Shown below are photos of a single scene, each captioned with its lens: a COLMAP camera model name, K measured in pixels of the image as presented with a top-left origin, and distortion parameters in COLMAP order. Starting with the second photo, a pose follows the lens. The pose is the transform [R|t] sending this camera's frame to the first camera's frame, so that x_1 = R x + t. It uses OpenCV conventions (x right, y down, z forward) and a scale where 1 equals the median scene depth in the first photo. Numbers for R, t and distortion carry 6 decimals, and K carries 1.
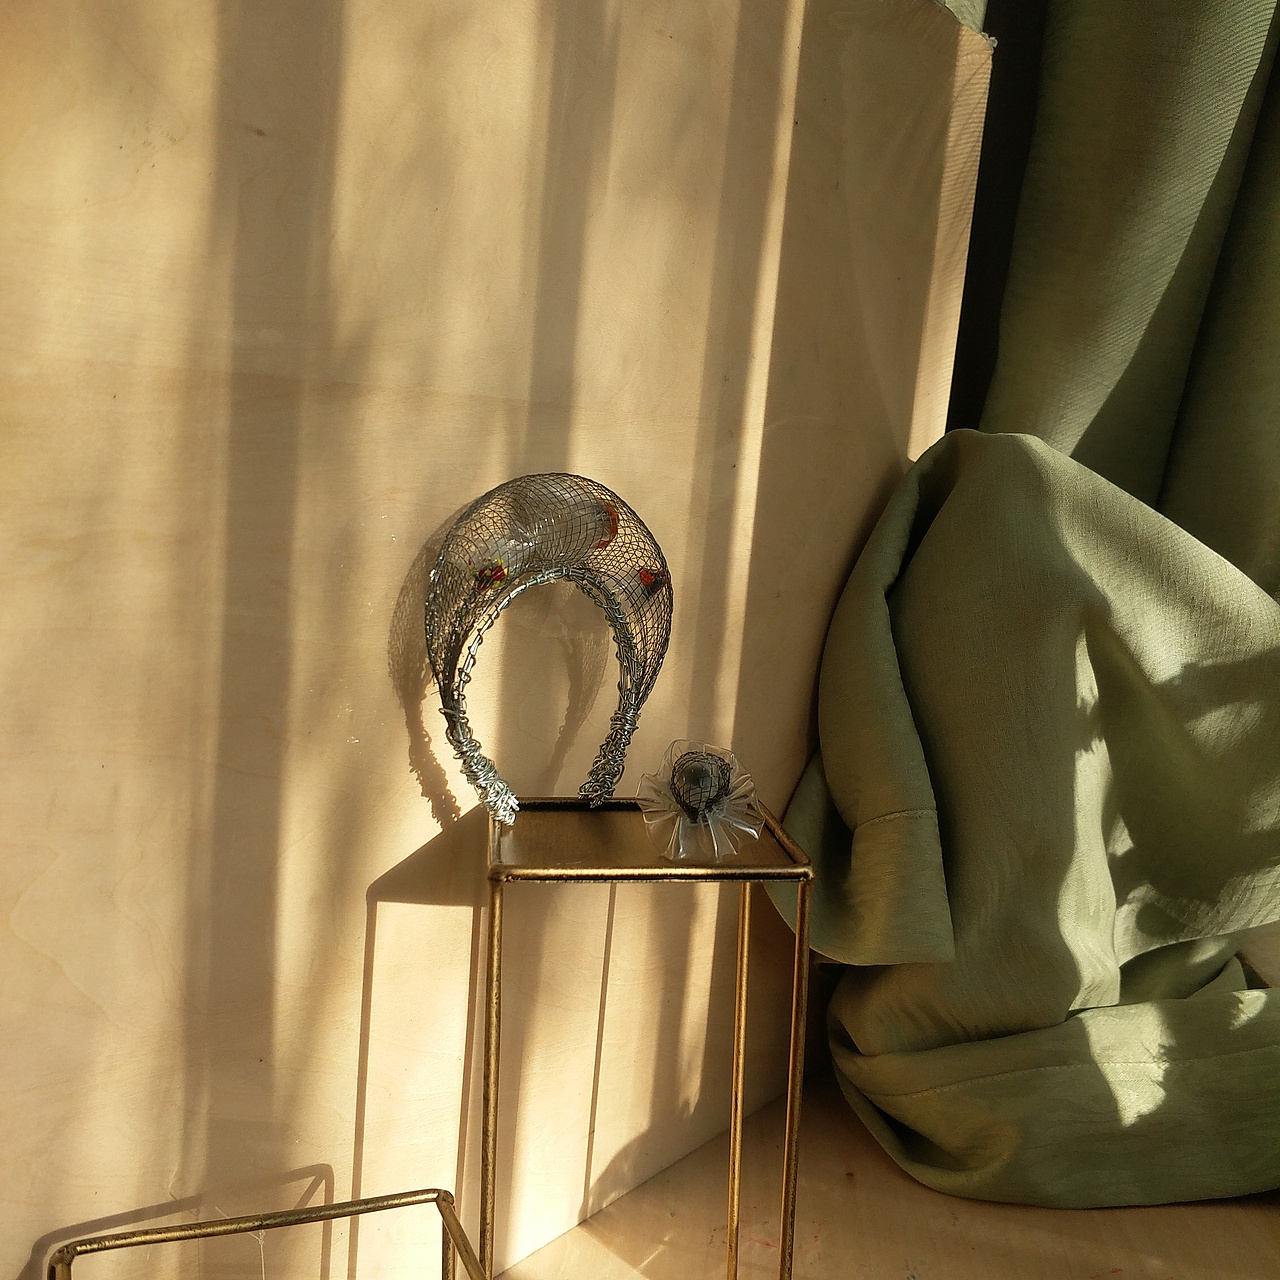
lens RADIAL K [[1427.8, 0, 640.0], [0, 1427.8, 640.0], [0, 0, 1]] dist [0.018679, -0.000675]
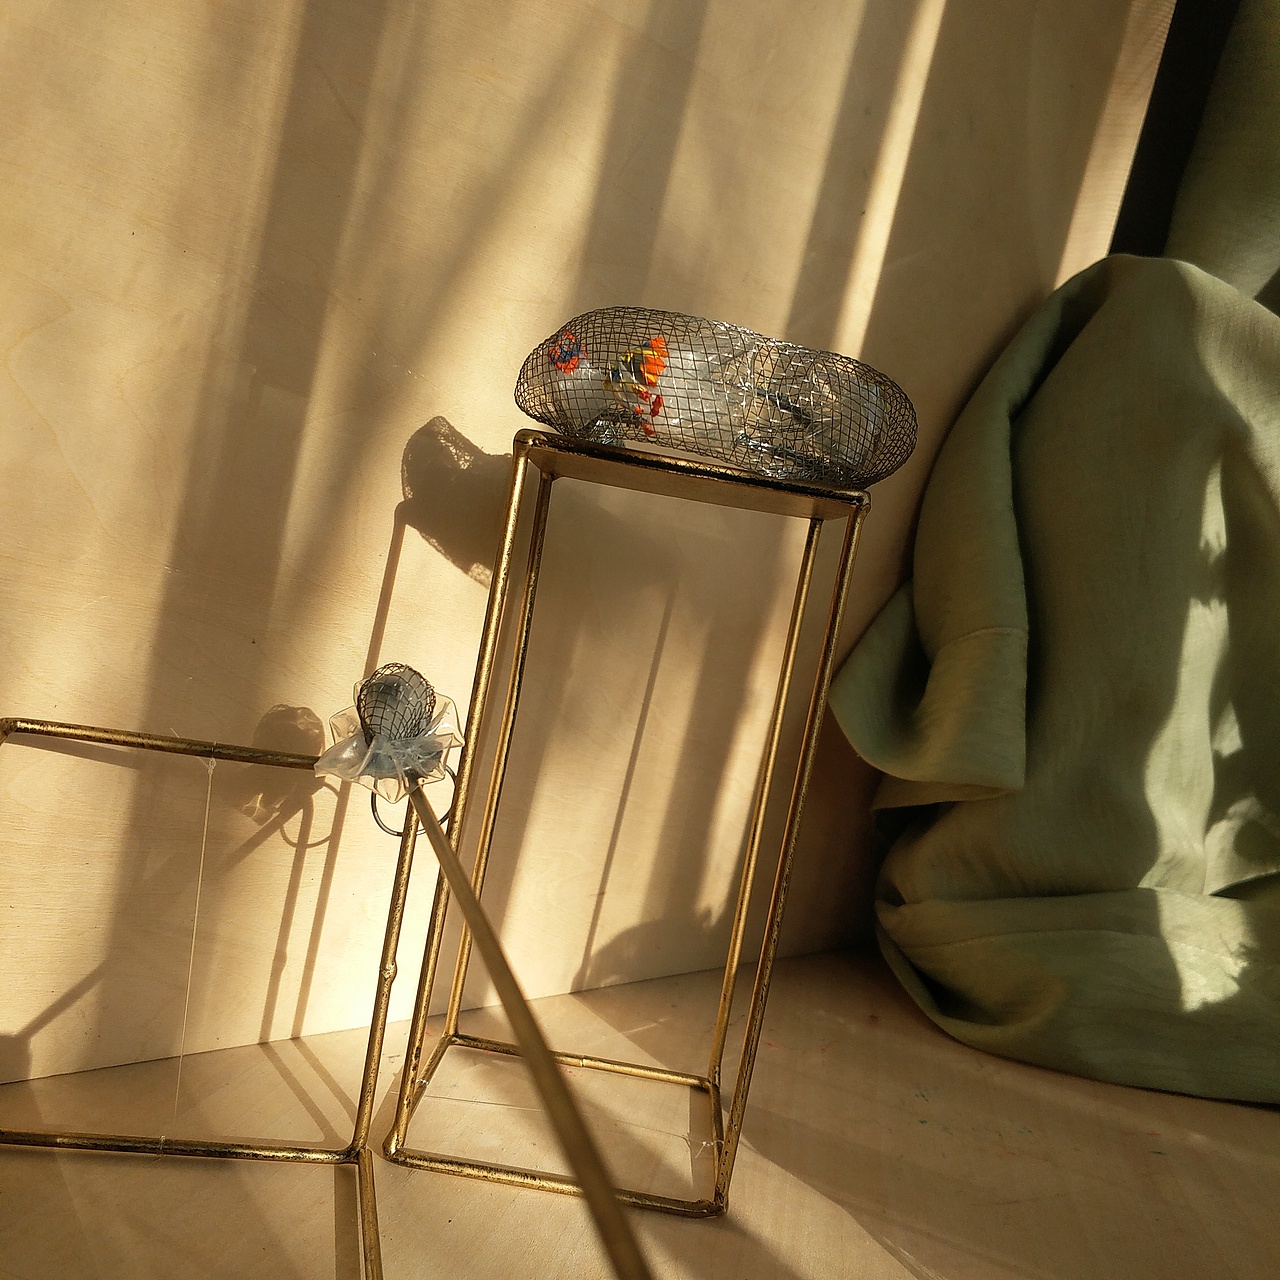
lens RADIAL K [[1427.8, 0, 640.0], [0, 1427.8, 640.0], [0, 0, 1]] dist [0.018679, -0.000675]
pose [[0.983067, 0.154600, -0.098377, 0.052725], [-0.159720, 0.986069, -0.046447, 0.202780], [0.089825, 0.061373, 0.994065, 0.061819]]
